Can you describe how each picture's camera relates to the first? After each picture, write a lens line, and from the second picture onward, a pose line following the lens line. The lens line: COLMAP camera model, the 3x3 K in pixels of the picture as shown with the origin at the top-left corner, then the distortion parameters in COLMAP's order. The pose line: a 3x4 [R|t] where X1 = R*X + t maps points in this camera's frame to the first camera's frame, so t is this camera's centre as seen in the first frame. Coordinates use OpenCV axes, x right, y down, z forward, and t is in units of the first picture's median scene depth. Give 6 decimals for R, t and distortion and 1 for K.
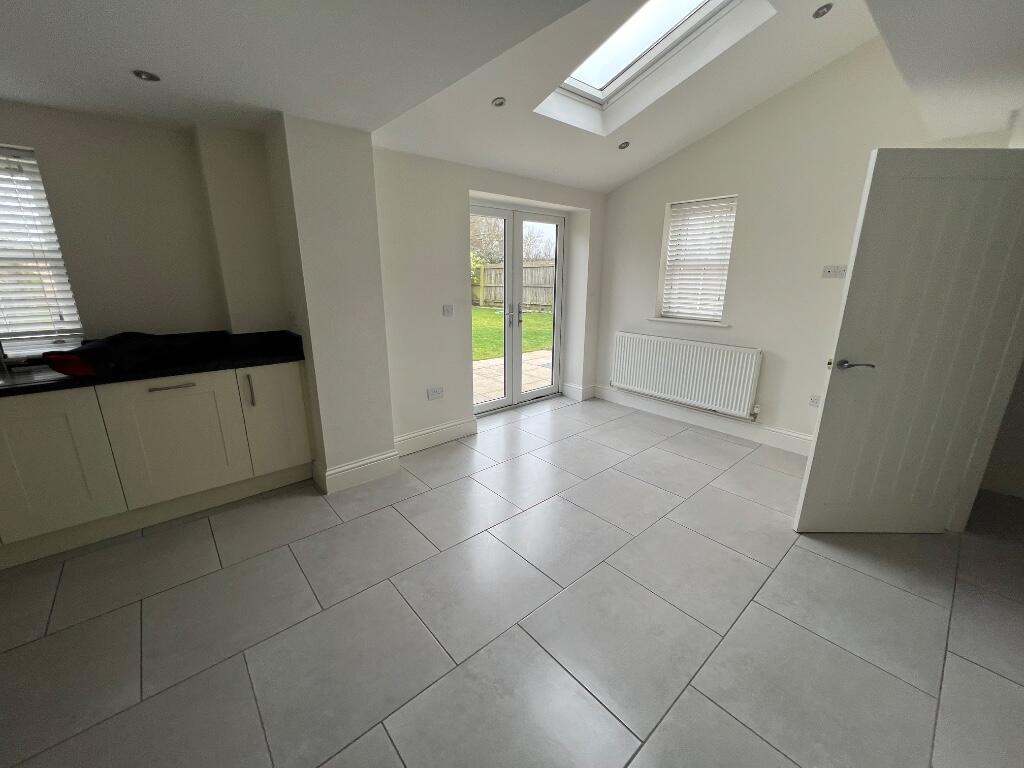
lens RADIAL K [[407.9, 0, 509.4], [0, 407.9, 382.0], [0, 0, 1]] dist [0.001009, 0.000007]
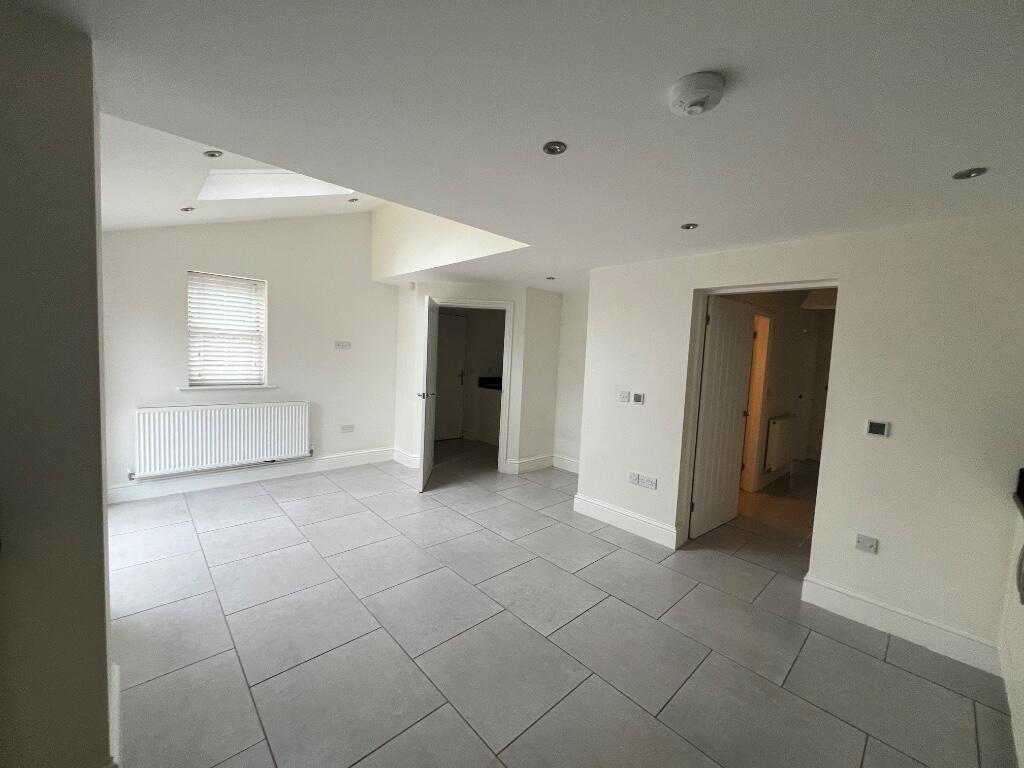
lens RADIAL K [[407.9, 0, 509.4], [0, 407.9, 382.0], [0, 0, 1]] dist [0.001009, 0.000007]
pose [[-0.036918, -0.080456, 0.996074, -0.608416], [0.212101, 0.973413, 0.086487, -0.098849], [-0.976550, 0.214461, -0.018872, 0.323147]]
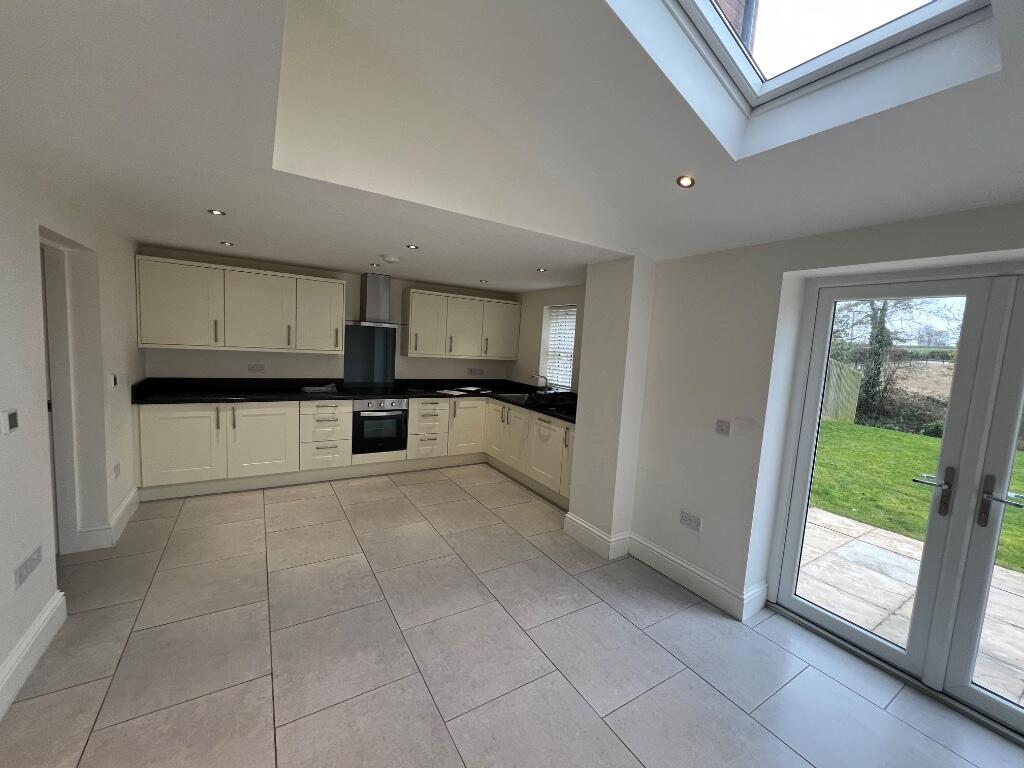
lens RADIAL K [[407.9, 0, 509.4], [0, 407.9, 382.0], [0, 0, 1]] dist [0.001009, 0.000007]
pose [[-0.160317, 0.088779, -0.983065, 0.555773], [-0.318677, 0.937958, 0.136675, -0.194367], [0.934207, 0.335192, -0.122079, 0.574215]]
